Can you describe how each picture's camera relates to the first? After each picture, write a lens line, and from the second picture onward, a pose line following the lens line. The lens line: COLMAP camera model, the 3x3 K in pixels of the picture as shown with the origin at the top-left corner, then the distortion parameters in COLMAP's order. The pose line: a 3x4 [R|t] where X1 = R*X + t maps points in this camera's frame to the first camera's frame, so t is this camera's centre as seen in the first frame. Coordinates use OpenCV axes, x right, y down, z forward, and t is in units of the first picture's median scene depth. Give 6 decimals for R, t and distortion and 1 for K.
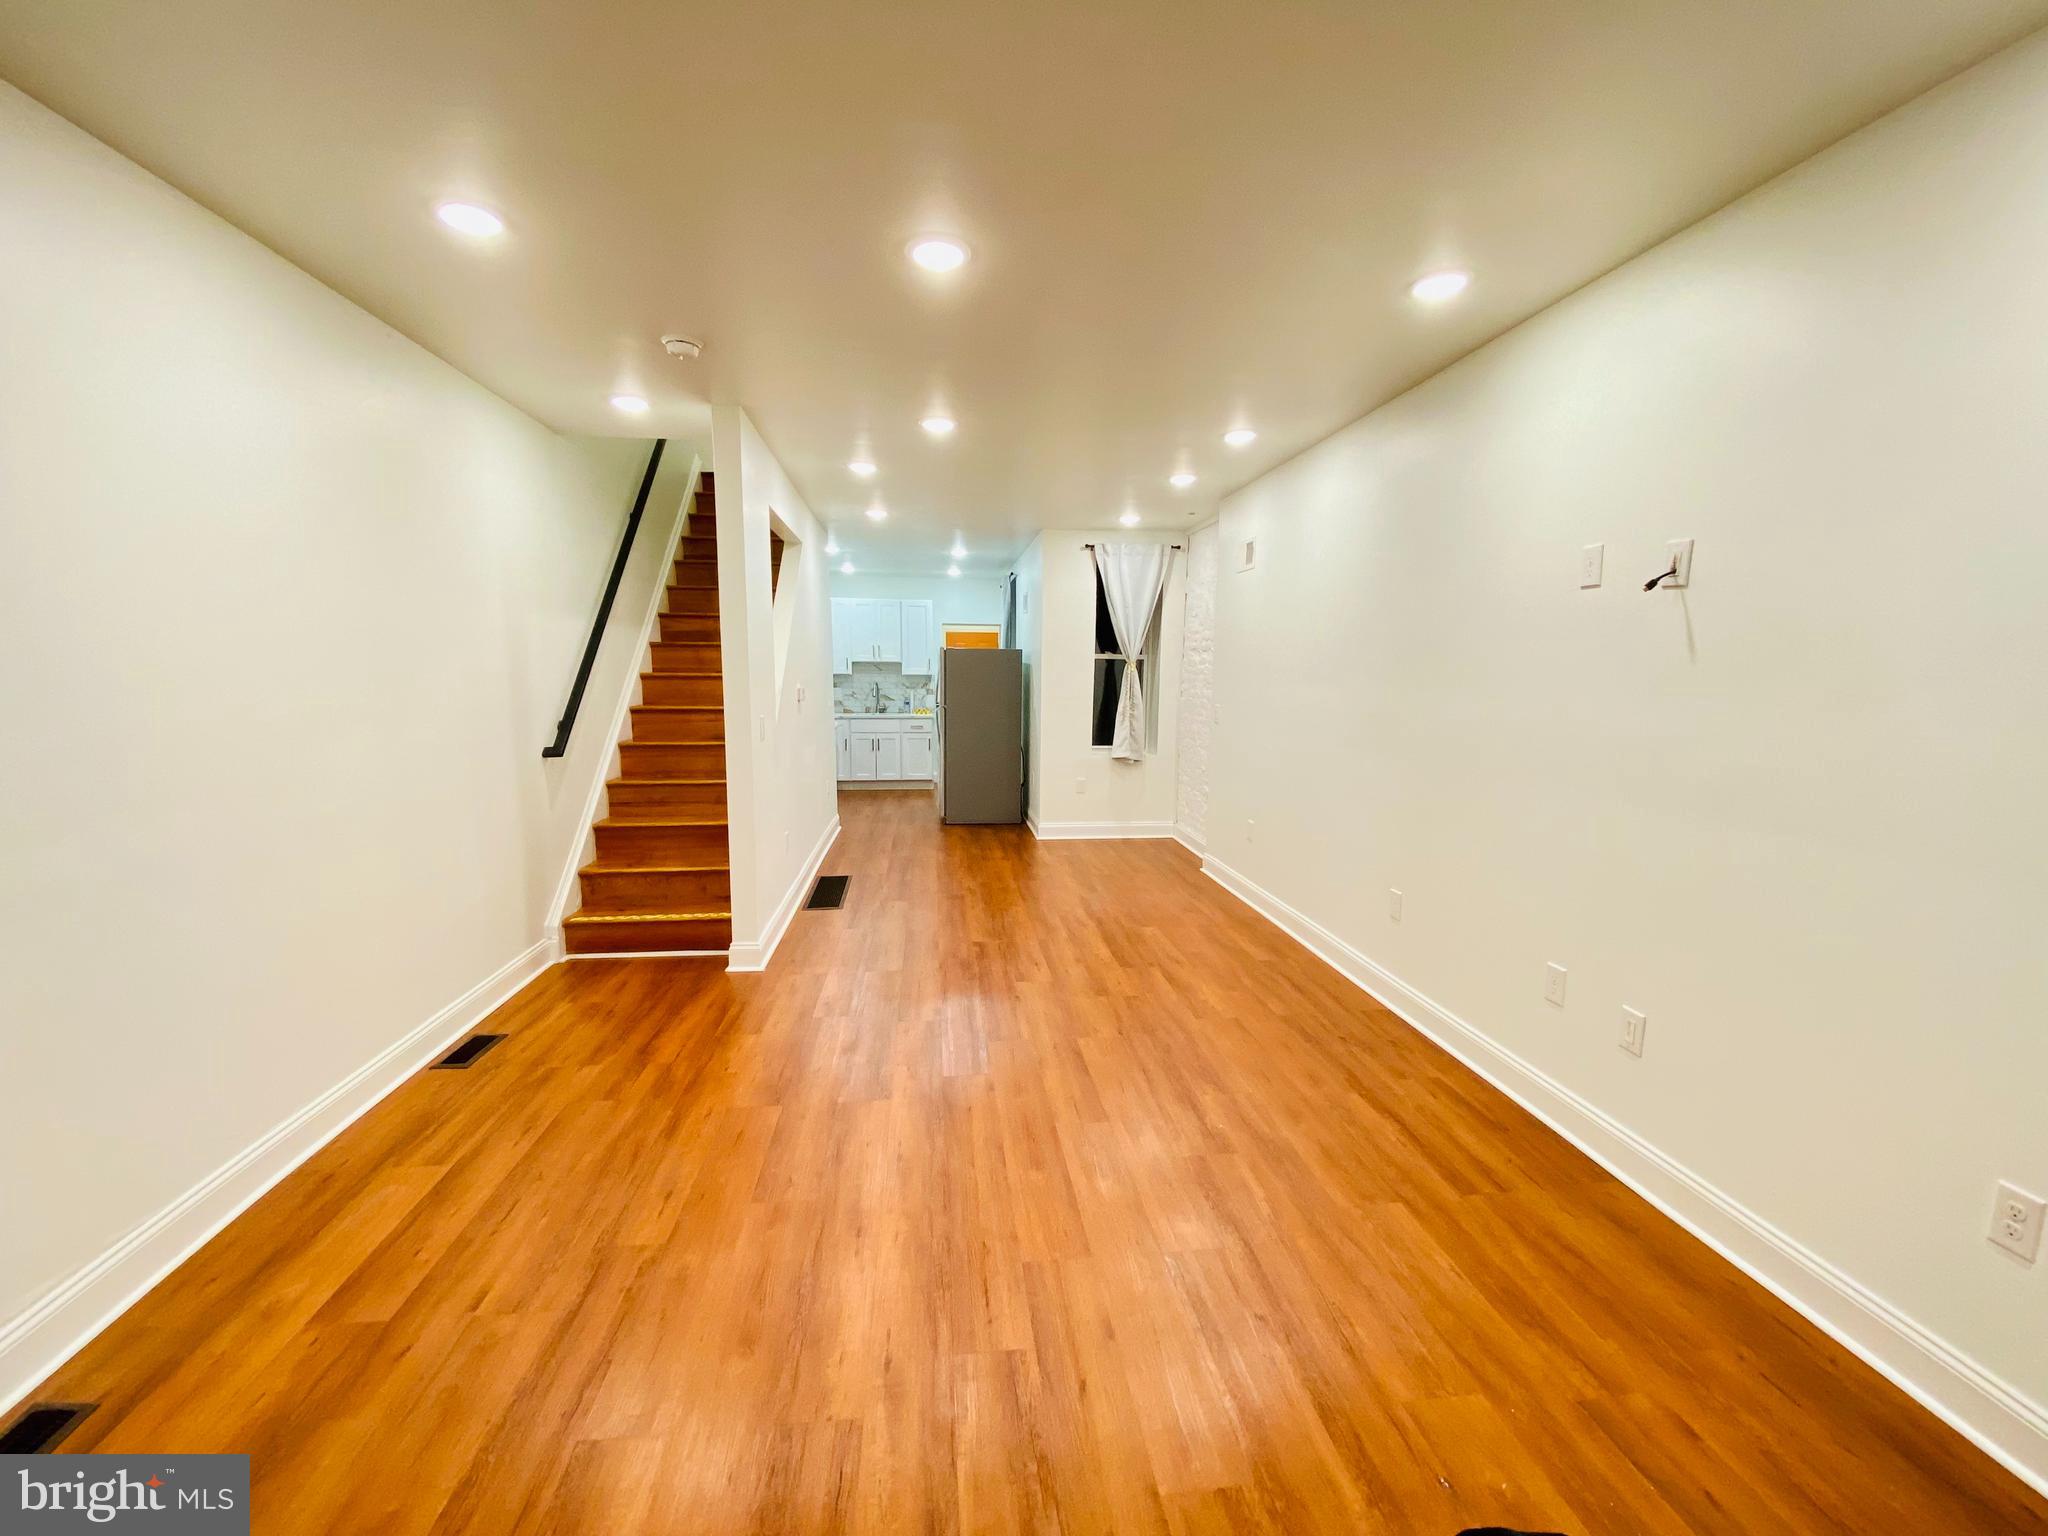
lens RADIAL K [[821.1, 0, 1063.0], [0, 821.1, 775.4], [0, 0, 1]] dist [-0.024172, -0.003936]
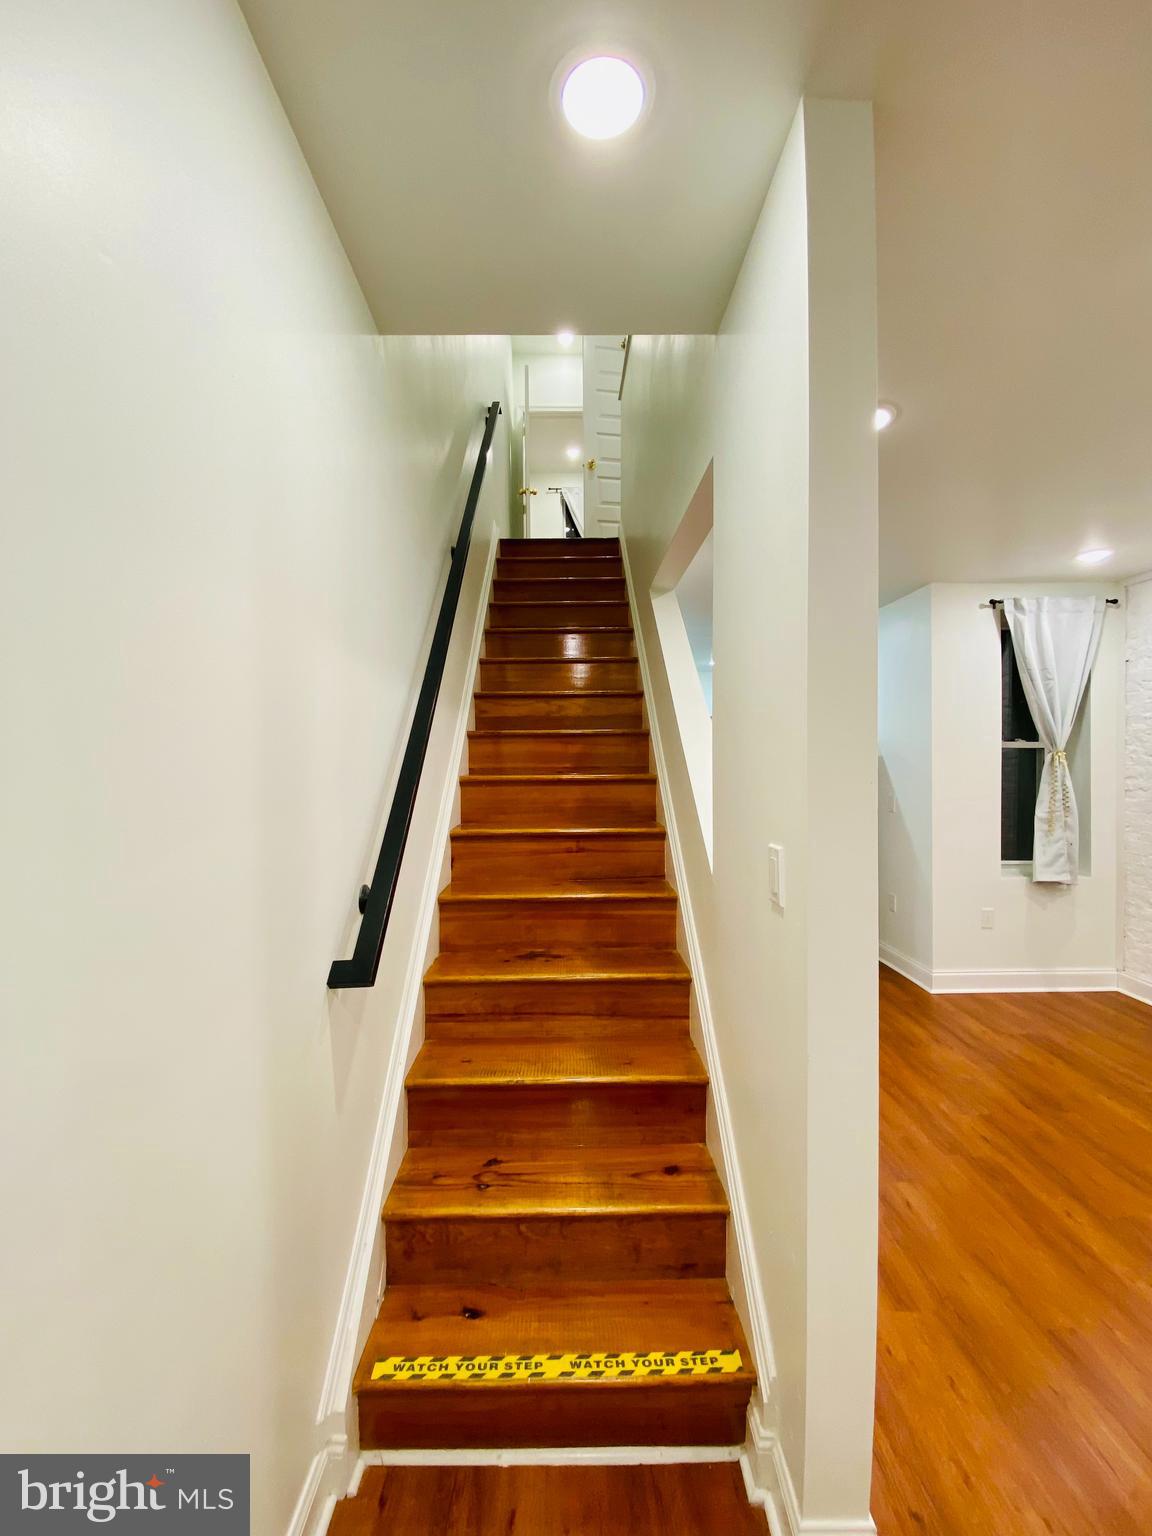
lens RADIAL K [[615.8, 0, 577.0], [0, 615.8, 753.8], [0, 0, 1]] dist [-0.024172, -0.003936]
pose [[0.989281, -0.011701, -0.145558, -0.333275], [-0.007727, 0.991194, -0.132193, -0.074911], [0.145823, 0.131901, 0.980478, 0.494377]]
